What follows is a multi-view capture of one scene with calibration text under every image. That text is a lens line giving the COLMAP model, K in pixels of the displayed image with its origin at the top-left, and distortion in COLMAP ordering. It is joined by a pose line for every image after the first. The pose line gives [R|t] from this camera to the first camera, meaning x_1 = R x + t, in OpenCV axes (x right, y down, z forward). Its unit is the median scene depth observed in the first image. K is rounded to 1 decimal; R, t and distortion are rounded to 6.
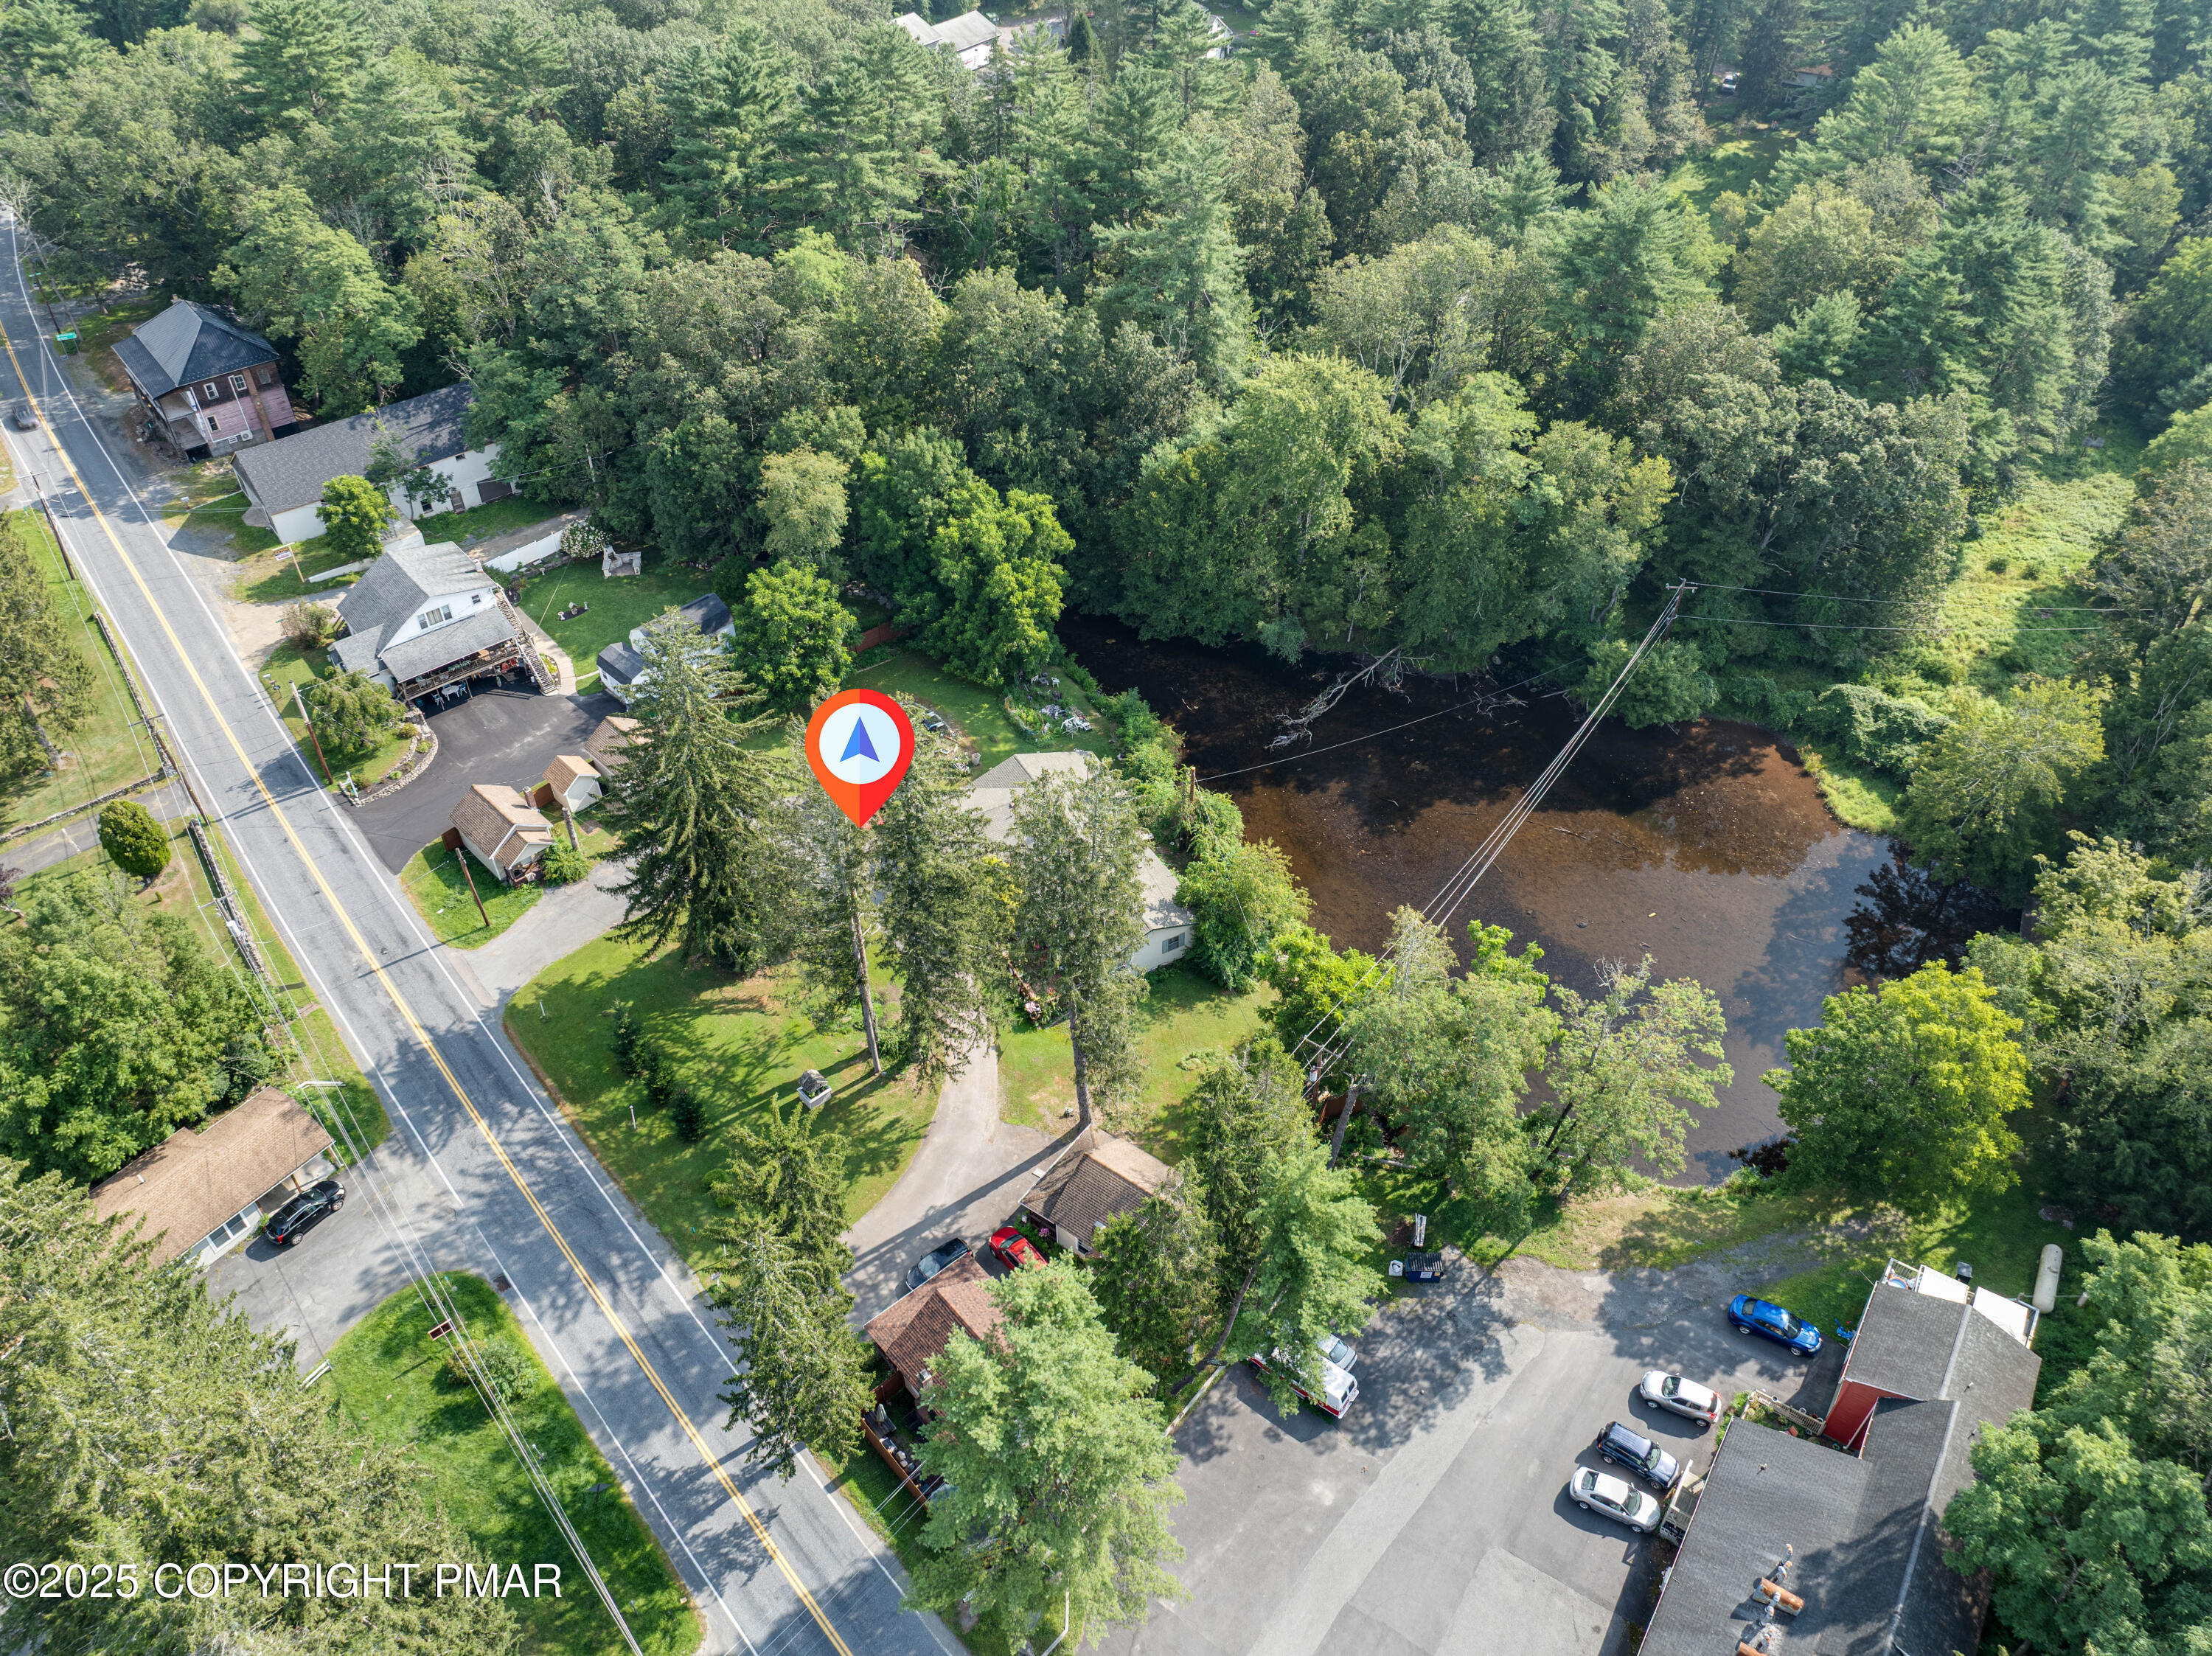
lens RADIAL K [[1551.8, 0, 1106.0], [0, 1551.8, 828.0], [0, 0, 1]] dist [-0.028006, -0.004131]
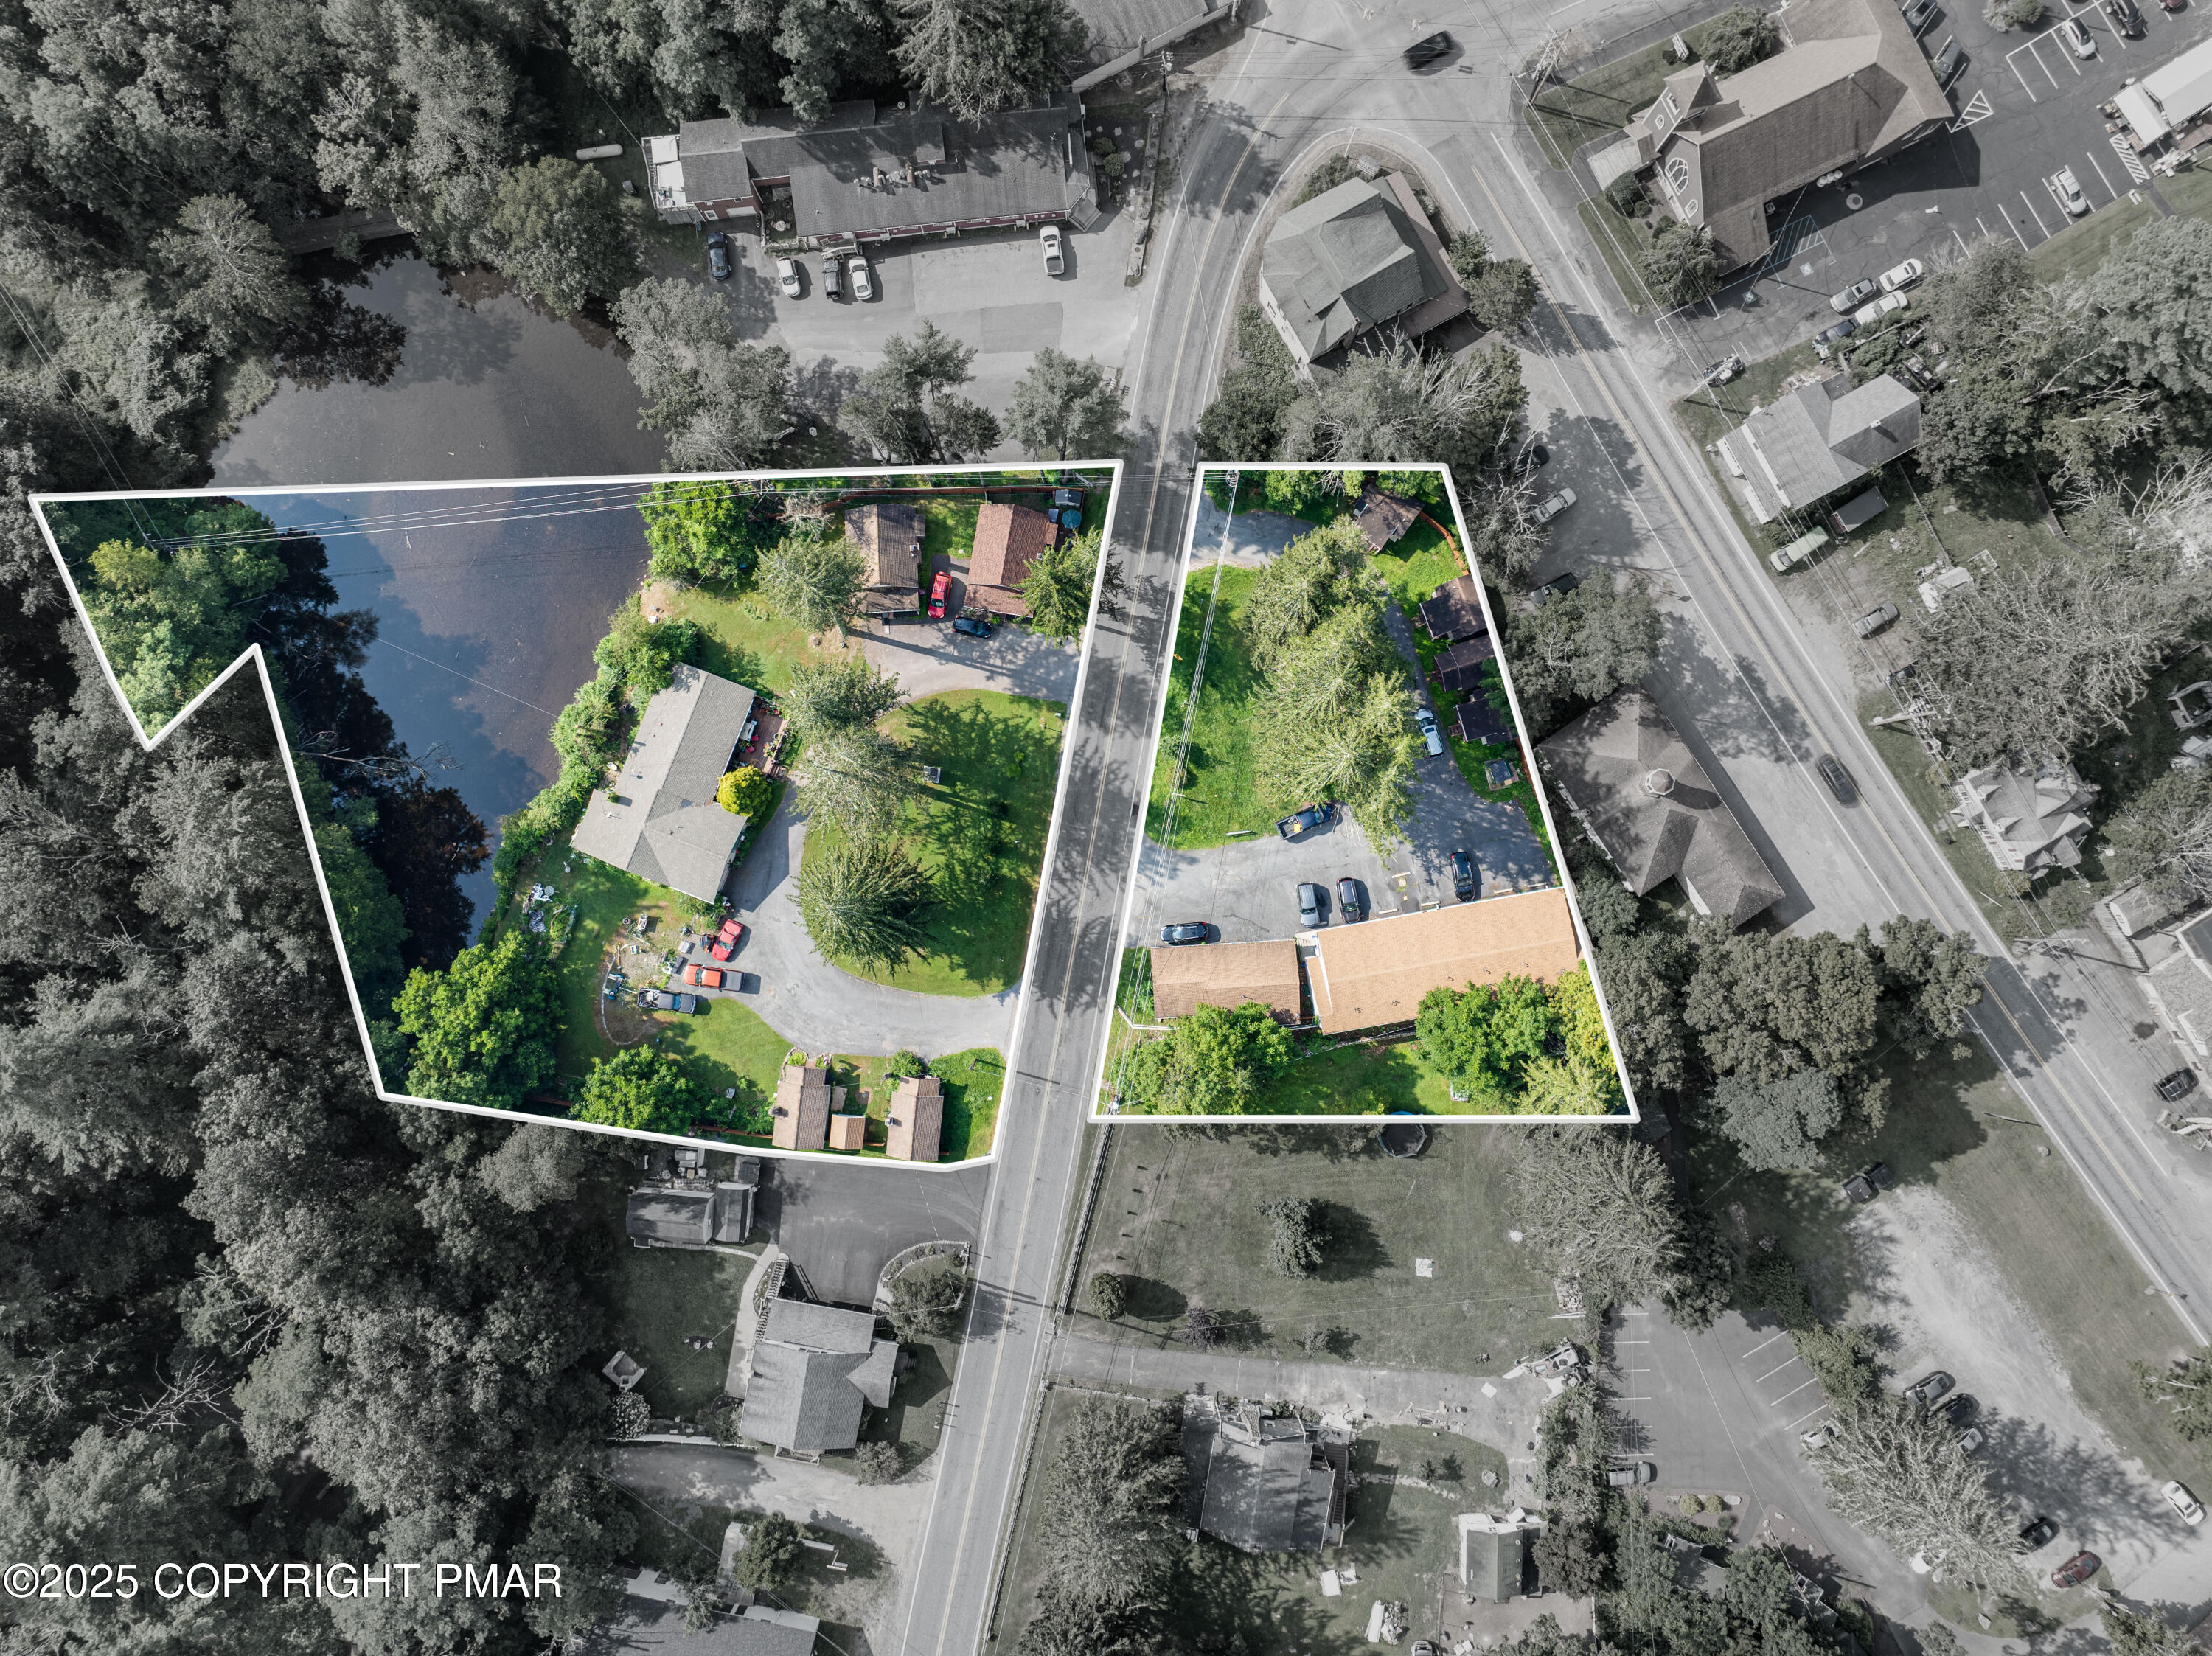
lens RADIAL K [[1551.8, 0, 1106.0], [0, 1551.8, 828.0], [0, 0, 1]] dist [-0.028006, -0.004131]
pose [[-0.634311, -0.772612, 0.026832, -0.378495], [0.518972, -0.399835, 0.755513, -0.946379], [-0.572990, 0.493156, 0.654584, -0.127581]]
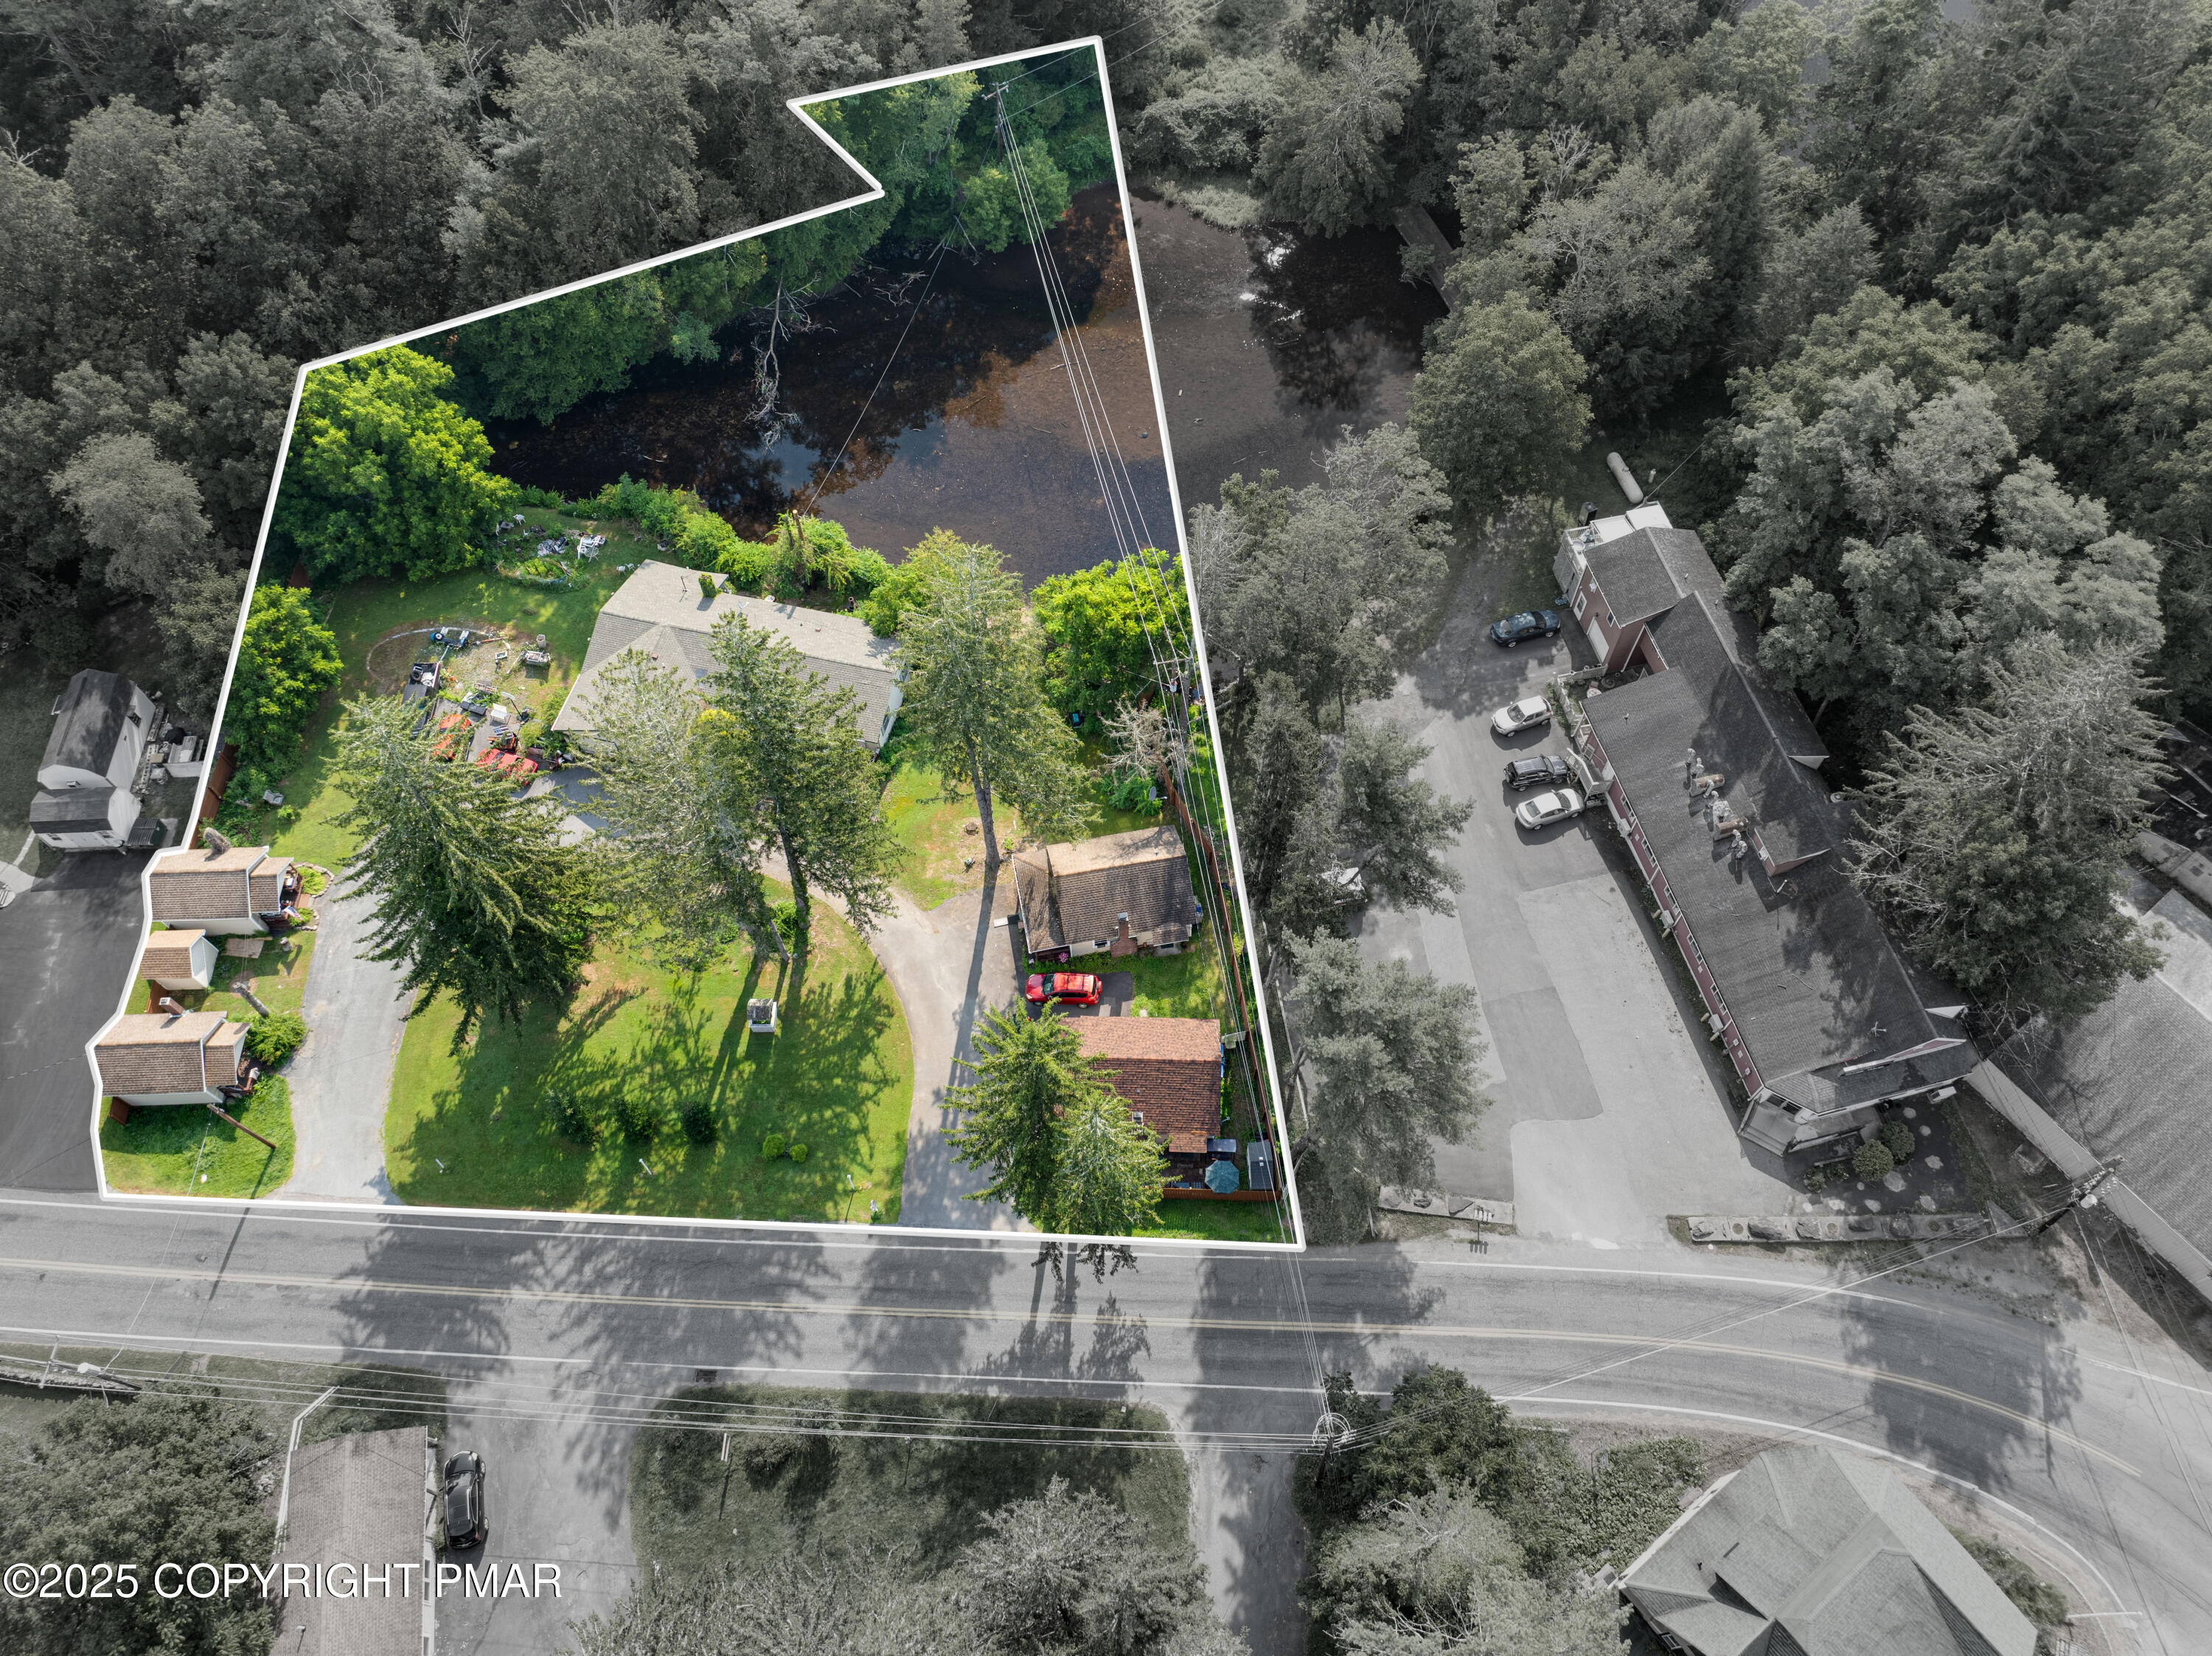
lens RADIAL K [[1551.8, 0, 1106.0], [0, 1551.8, 828.0], [0, 0, 1]] dist [-0.028006, -0.004131]
pose [[0.681728, -0.632495, 0.367691, -0.314086], [0.492343, 0.768374, 0.408901, -0.202014], [-0.541152, -0.097729, 0.835227, 0.090628]]
